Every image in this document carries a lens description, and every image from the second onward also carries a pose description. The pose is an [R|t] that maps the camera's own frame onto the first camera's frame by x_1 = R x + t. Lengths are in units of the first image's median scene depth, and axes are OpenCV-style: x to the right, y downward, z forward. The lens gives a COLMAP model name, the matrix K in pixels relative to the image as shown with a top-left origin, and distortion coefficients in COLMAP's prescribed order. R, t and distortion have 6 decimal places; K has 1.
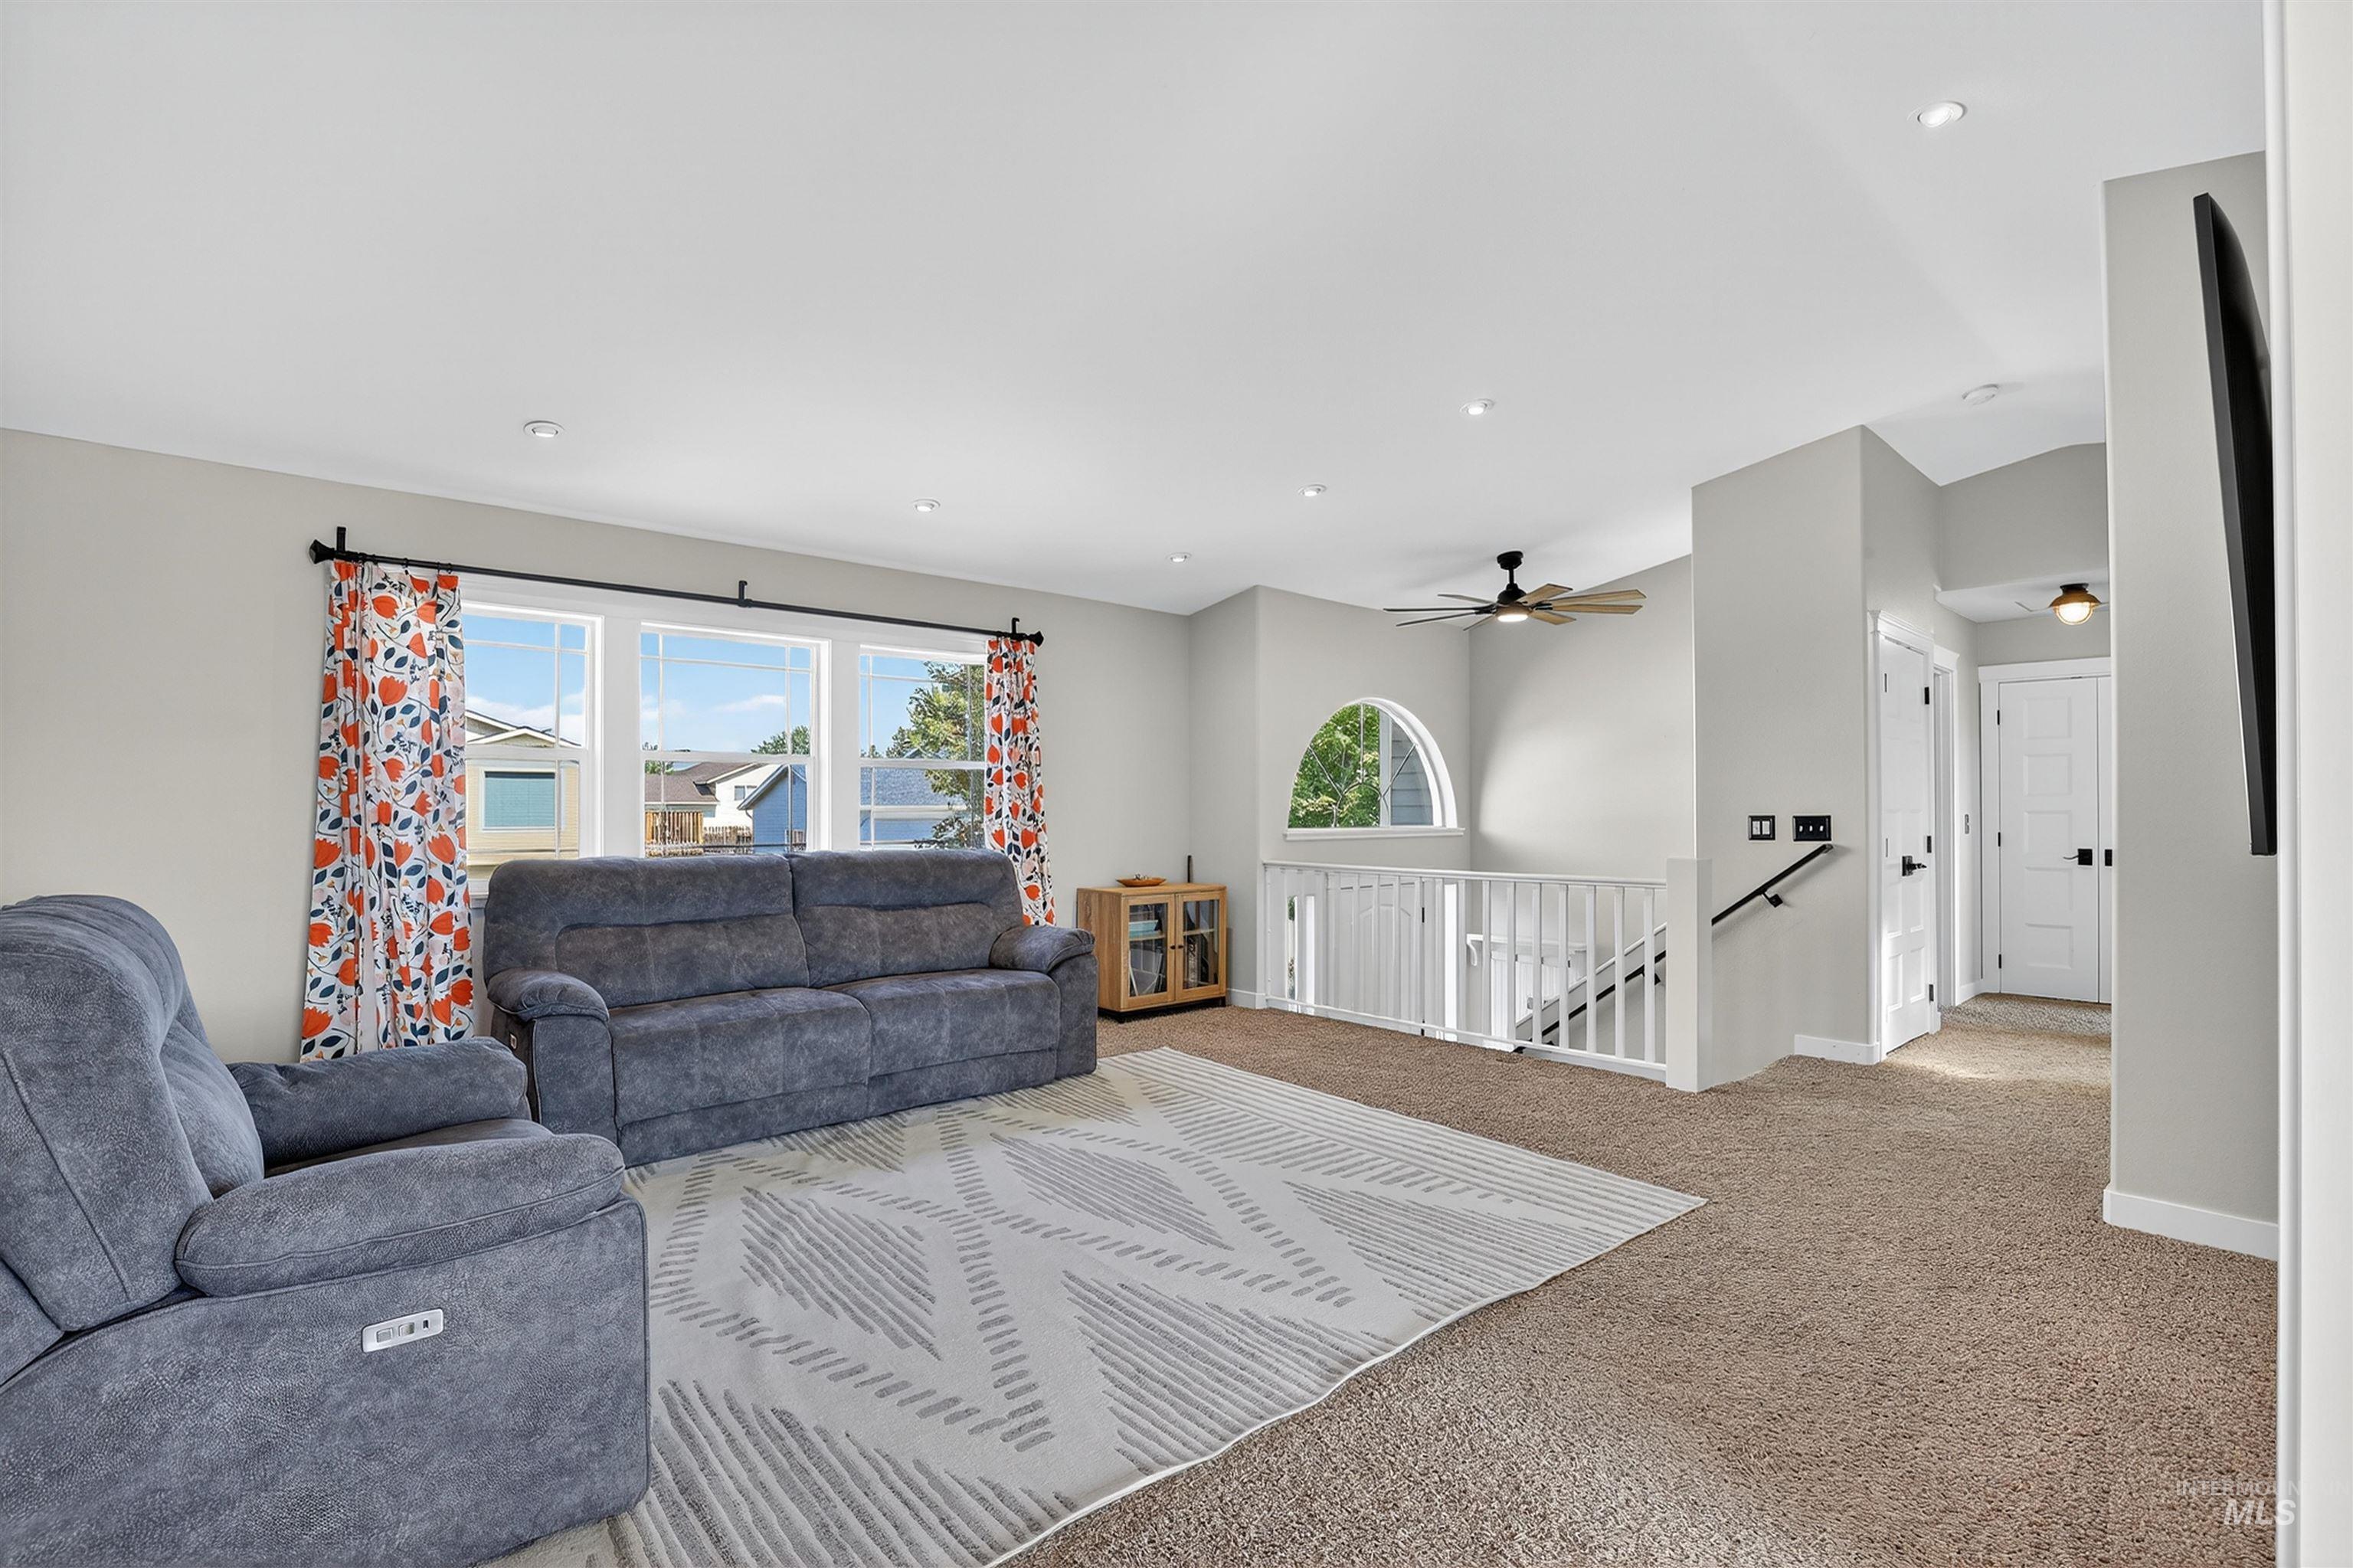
lens RADIAL K [[1076.6, 0, 1195.6], [0, 1076.6, 803.4], [0, 0, 1]] dist [-0.027821, 0.000392]
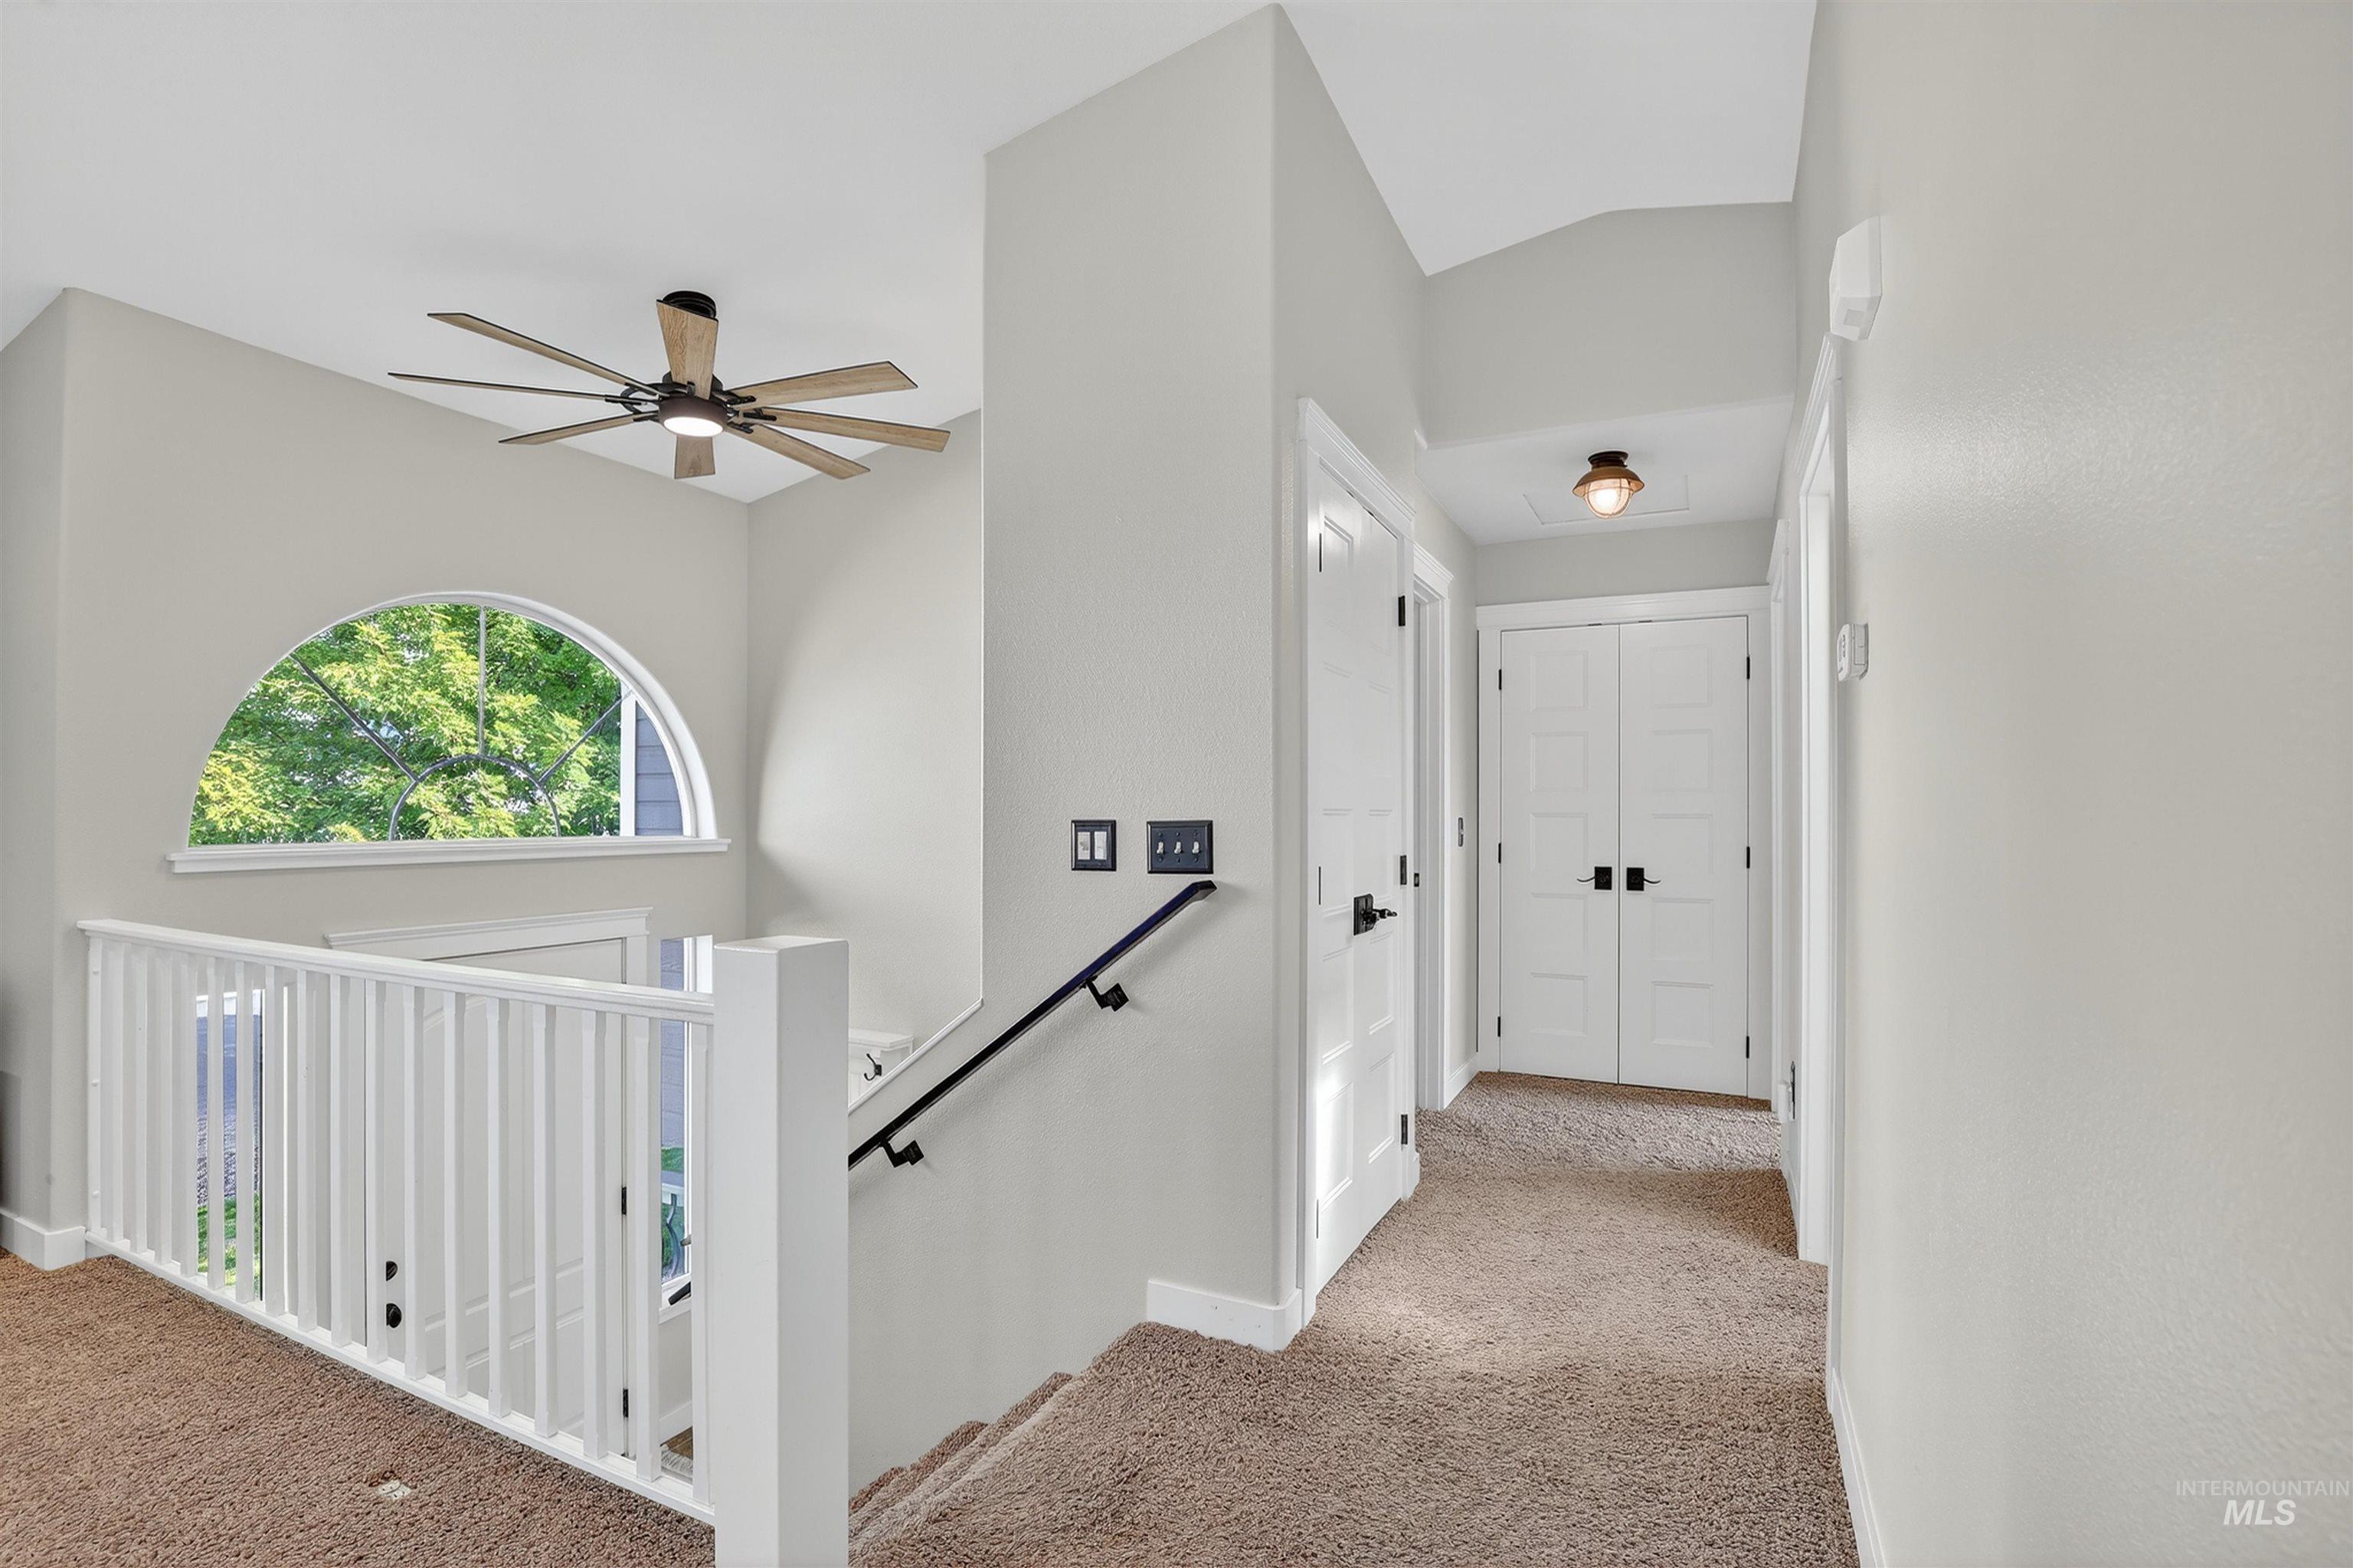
lens RADIAL K [[1156.2, 0, 1124.6], [0, 1156.2, 797.4], [0, 0, 1]] dist [-0.000957, 0.000164]
pose [[0.939908, 0.007408, 0.341347, 0.359893], [-0.005427, 0.999962, -0.006758, 0.004501], [-0.341384, 0.004499, 0.939913, 0.496829]]
